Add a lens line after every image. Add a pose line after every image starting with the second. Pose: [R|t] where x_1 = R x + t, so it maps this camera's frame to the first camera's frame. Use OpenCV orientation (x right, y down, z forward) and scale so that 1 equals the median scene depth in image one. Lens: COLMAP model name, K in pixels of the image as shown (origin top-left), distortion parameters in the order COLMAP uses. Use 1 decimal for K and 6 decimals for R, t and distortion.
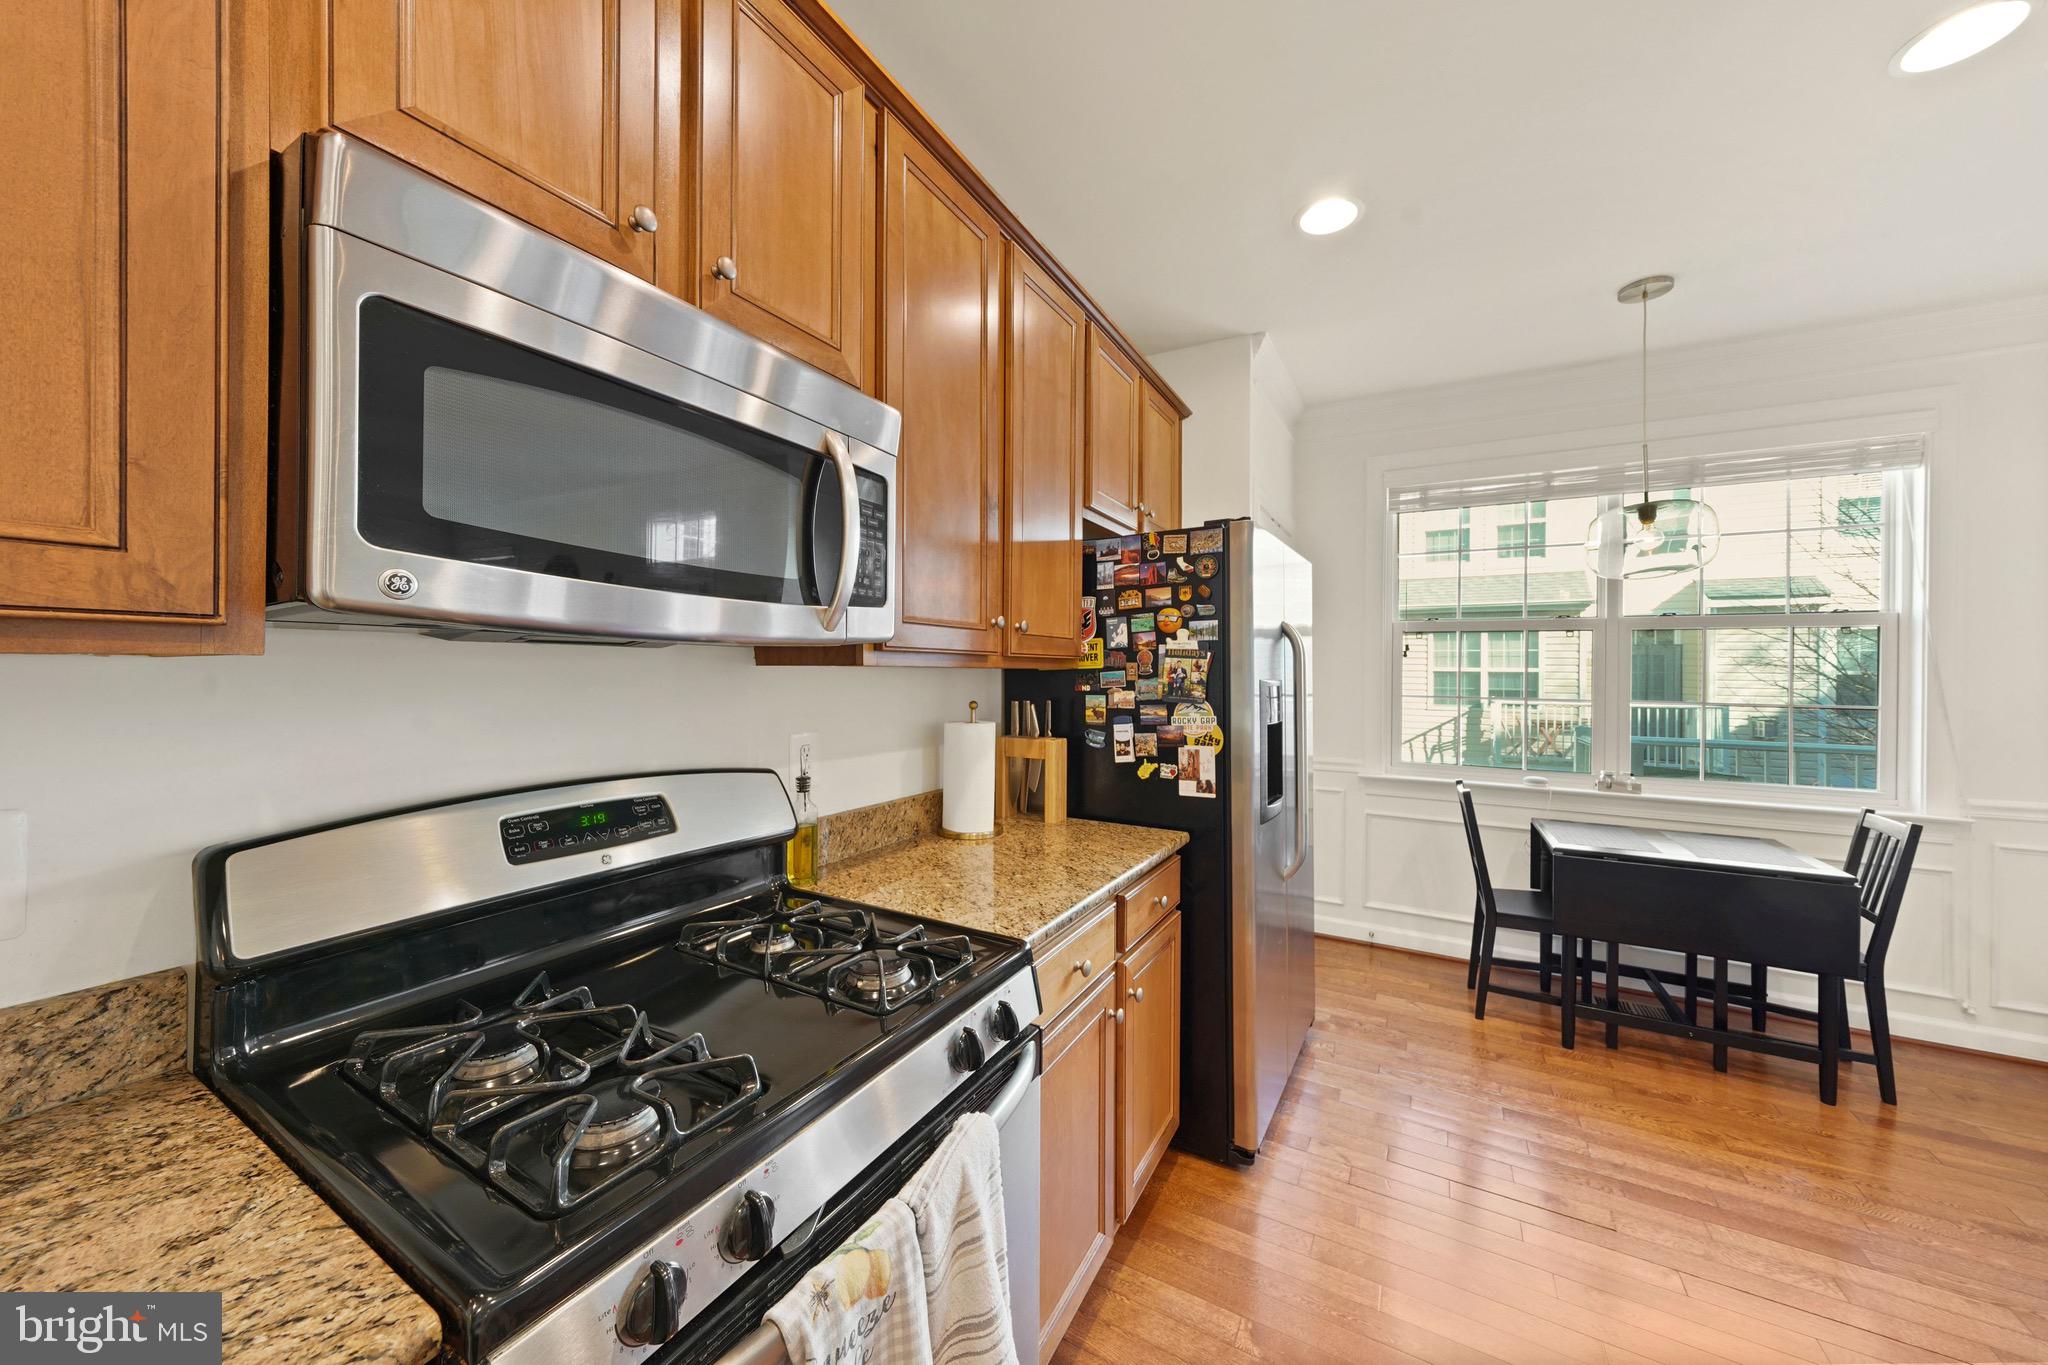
lens RADIAL K [[720.4, 0, 1020.8], [0, 720.4, 669.5], [0, 0, 1]] dist [0.003258, -0.000452]
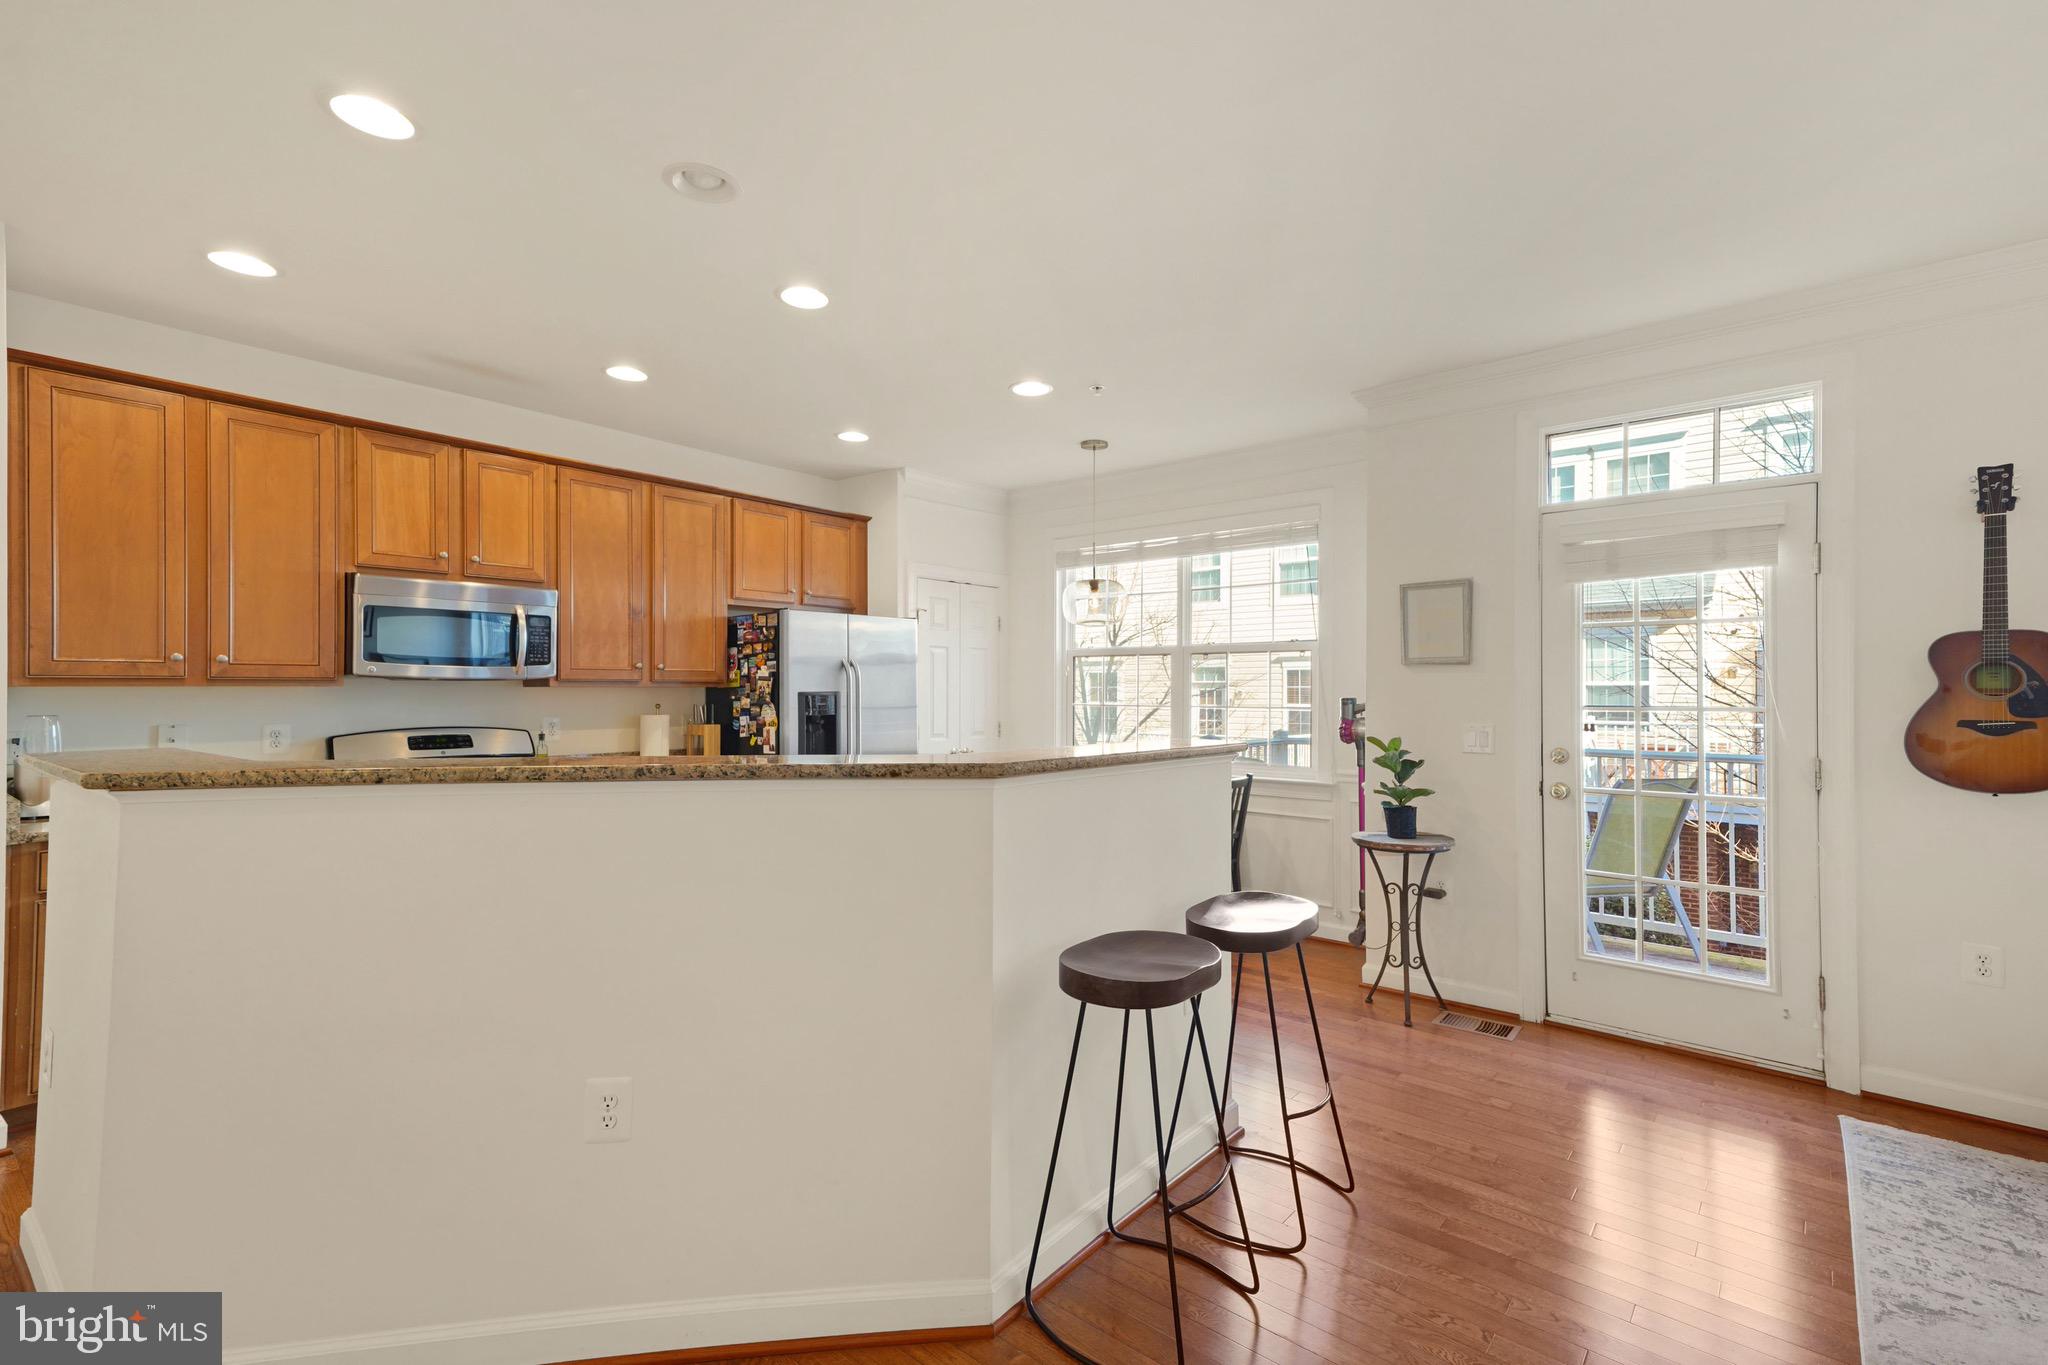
lens RADIAL K [[939.5, 0, 1006.1], [0, 939.5, 671.3], [0, 0, 1]] dist [0.067312, -0.000751]
pose [[0.981448, -0.014864, -0.191149, 1.065799], [0.010630, 0.999675, -0.023161, 0.019049], [0.191431, 0.020699, 0.981288, -1.059961]]
